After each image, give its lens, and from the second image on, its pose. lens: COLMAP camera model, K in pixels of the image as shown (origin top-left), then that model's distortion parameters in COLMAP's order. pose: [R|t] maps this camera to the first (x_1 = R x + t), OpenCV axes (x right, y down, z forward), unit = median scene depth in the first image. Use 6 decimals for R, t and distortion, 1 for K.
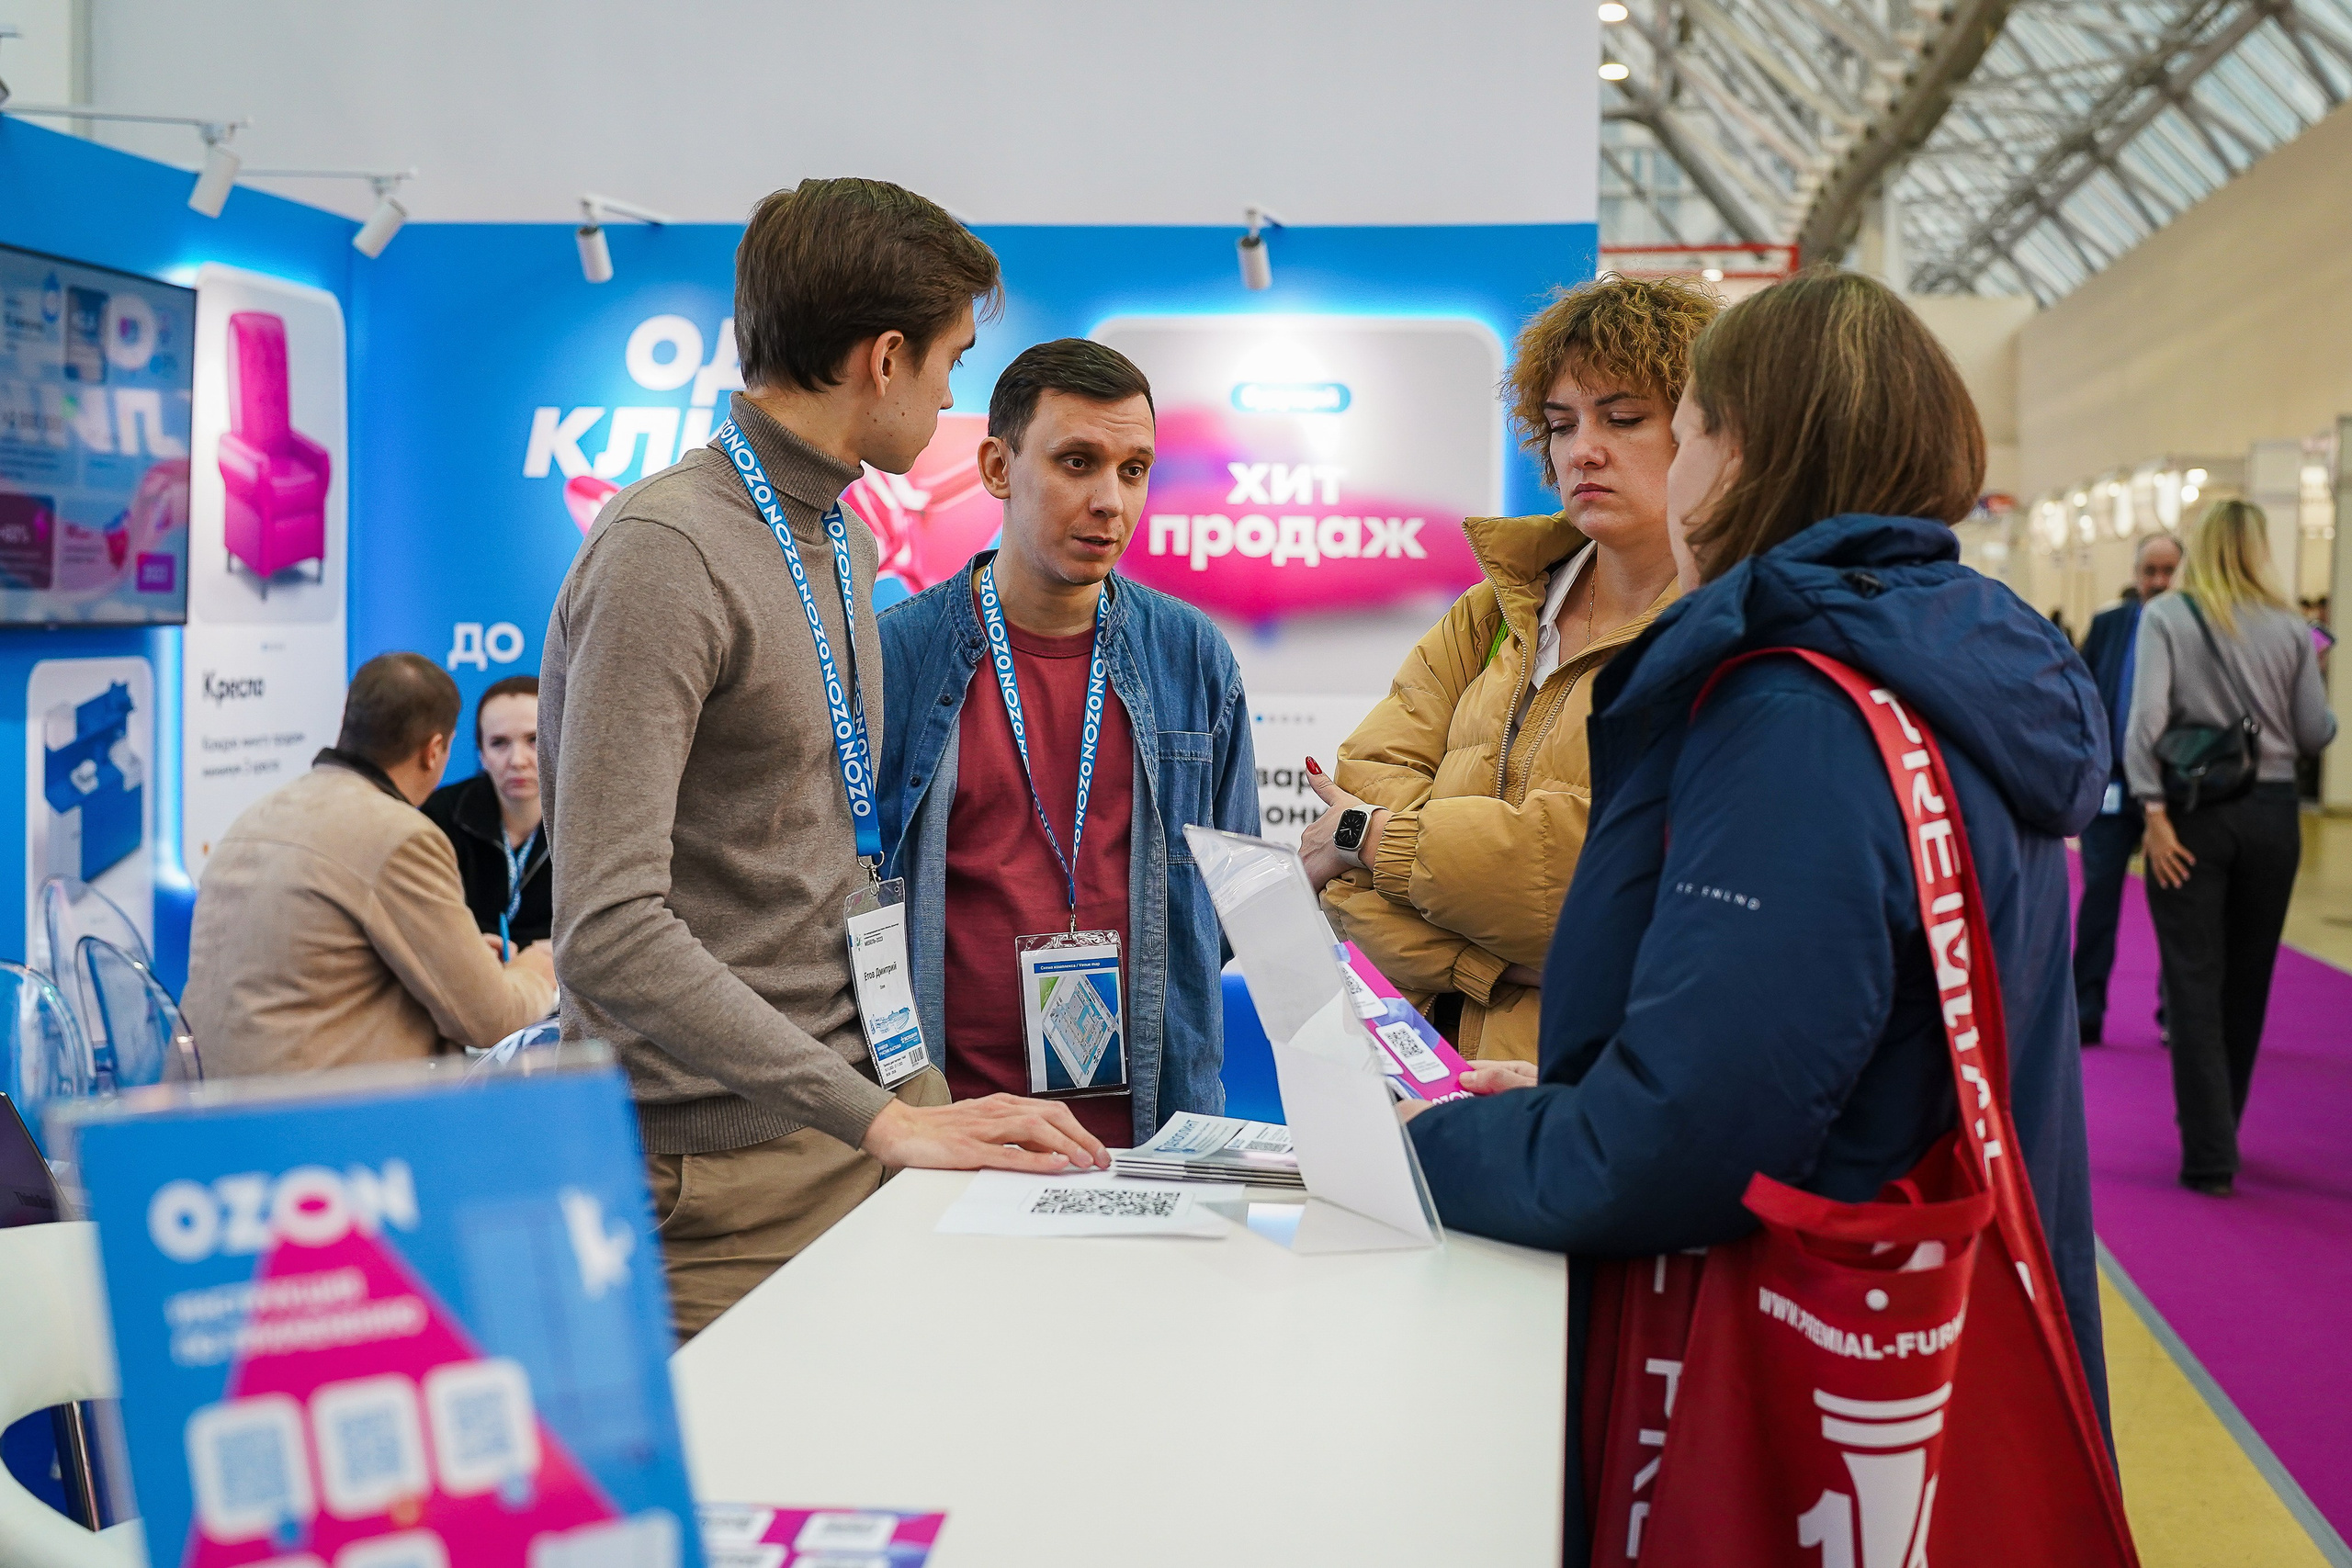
lens RADIAL K [[3405.3, 0, 1176.8], [0, 3405.3, 781.6], [0, 0, 1]] dist [-0.077685, 0.000000]
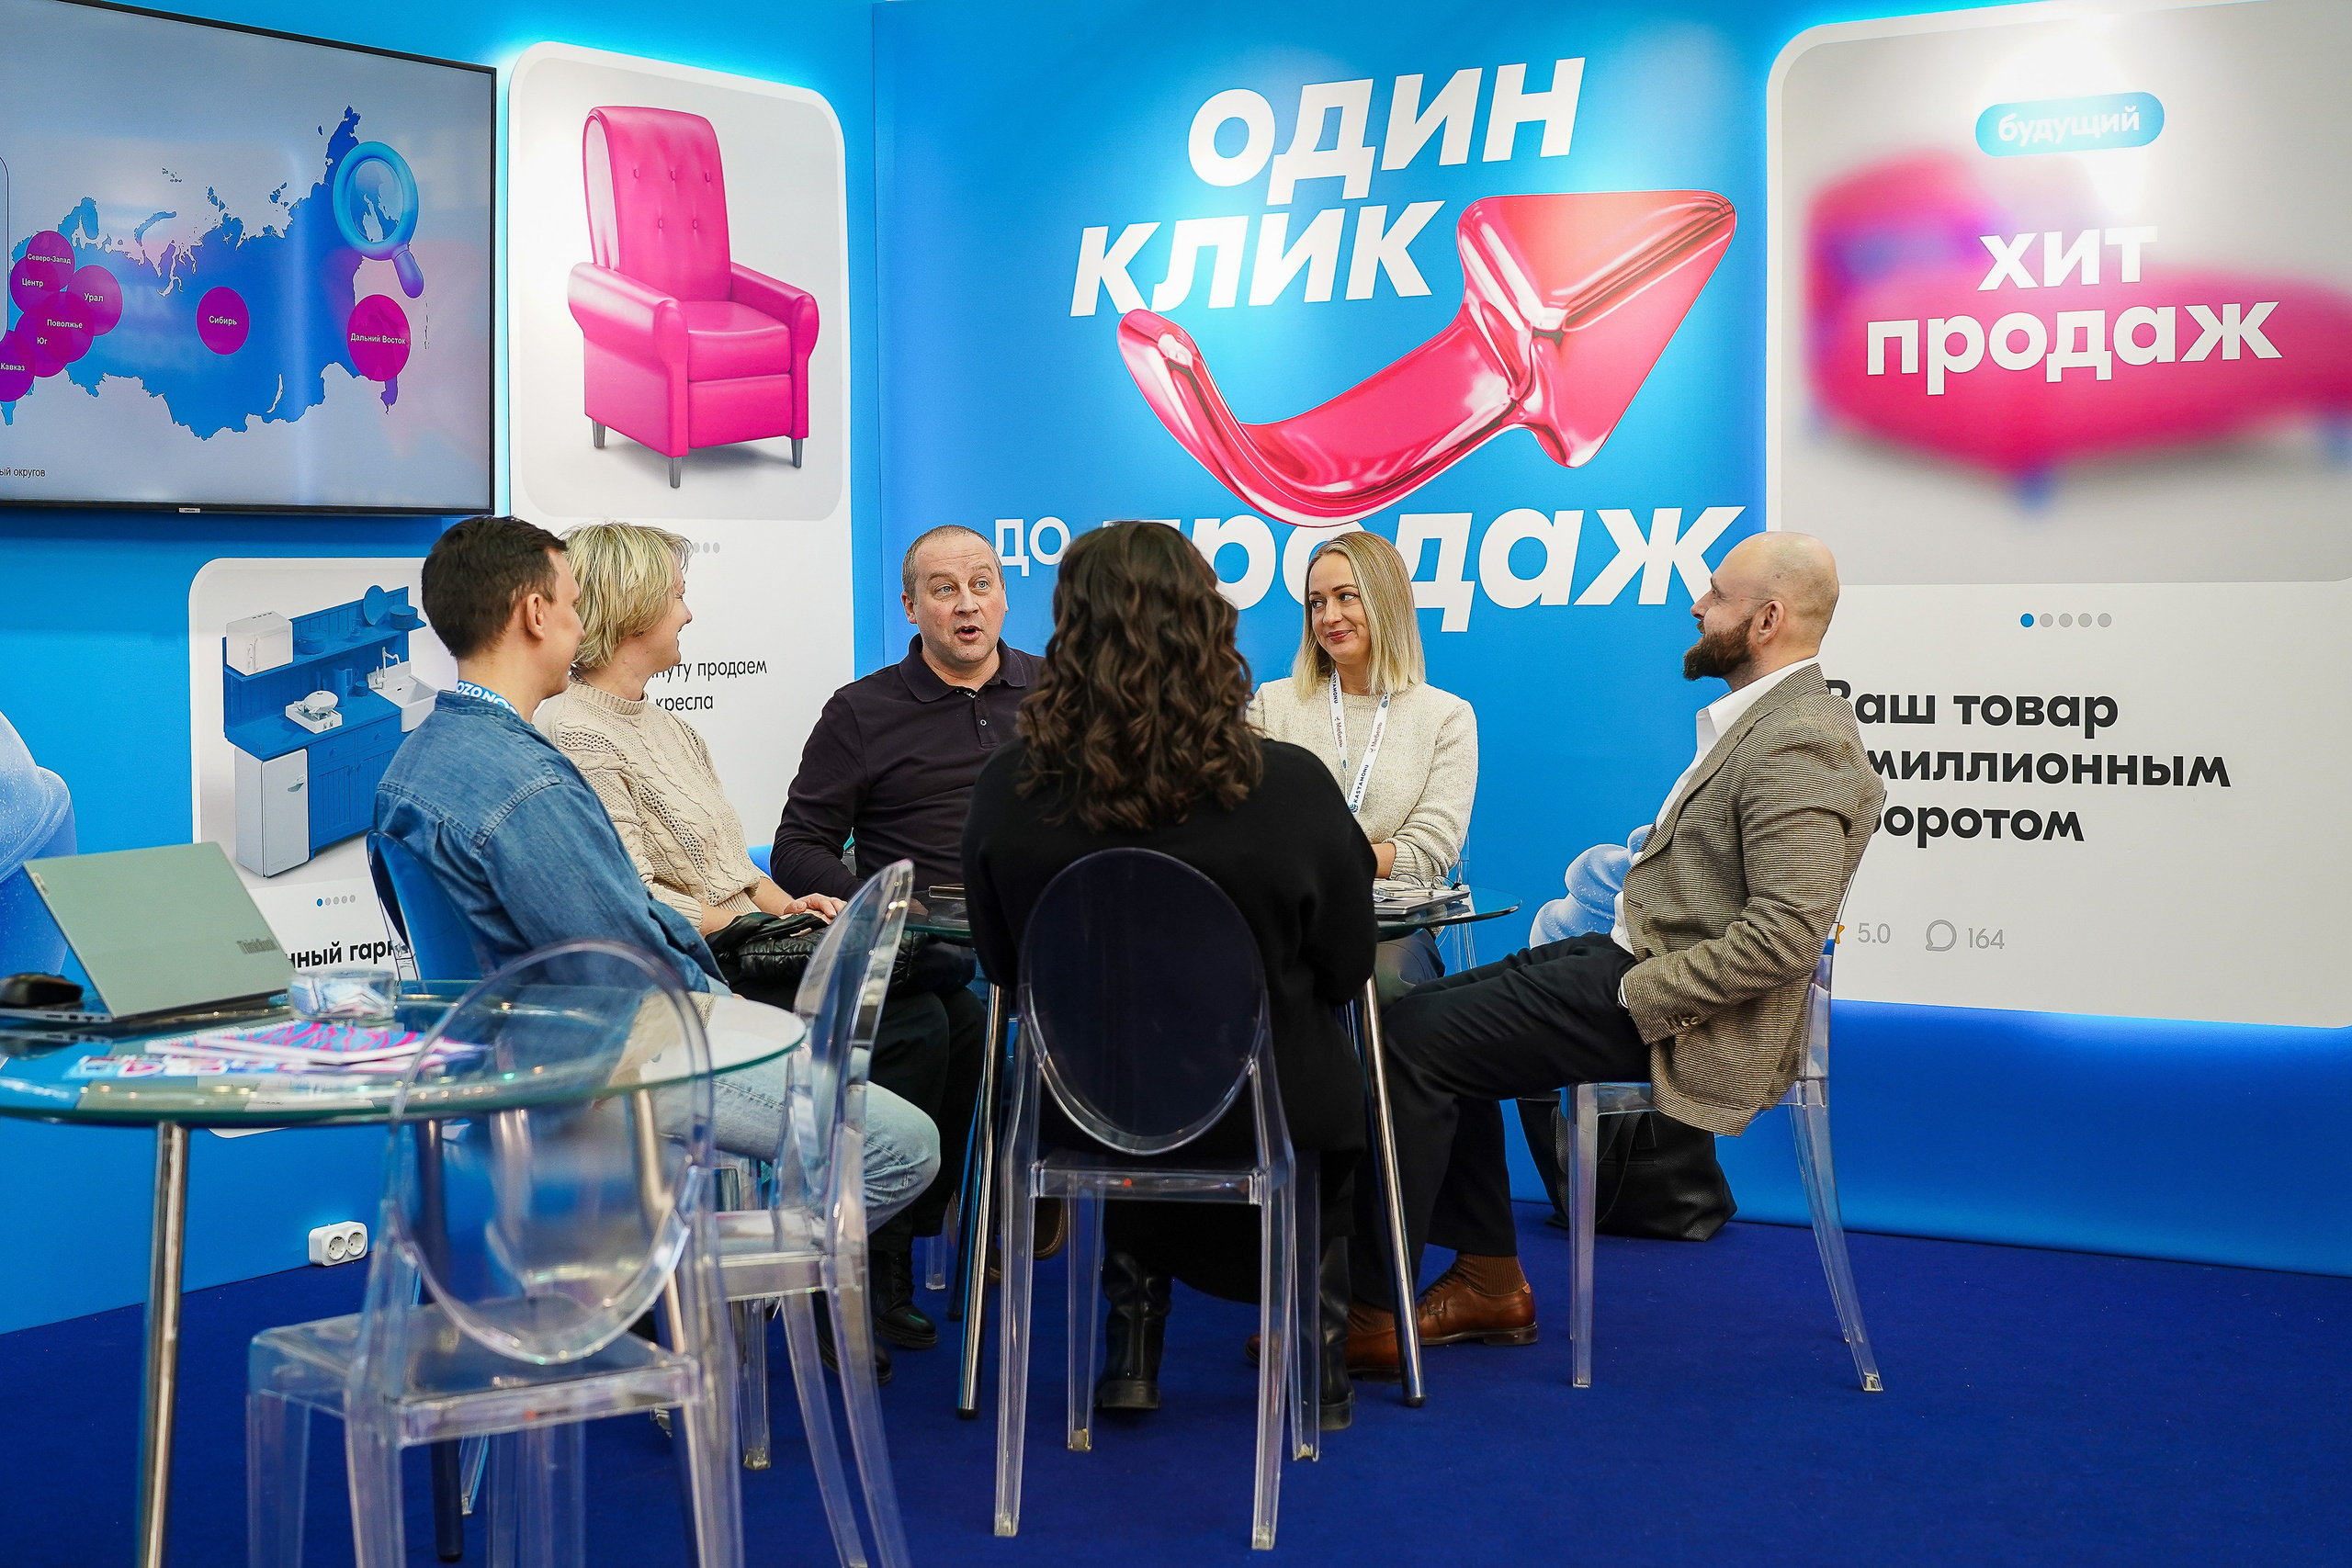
lens RADIAL K [[3405.3, 0, 1174.5], [0, 3405.3, 795.4], [0, 0, 1]] dist [-0.077685, 0.000000]
pose [[0.901585, 0.002023, -0.432596, 0.158624], [0.000165, 0.999987, 0.005022, 0.011957], [0.432601, -0.004599, 0.901574, 0.343298]]
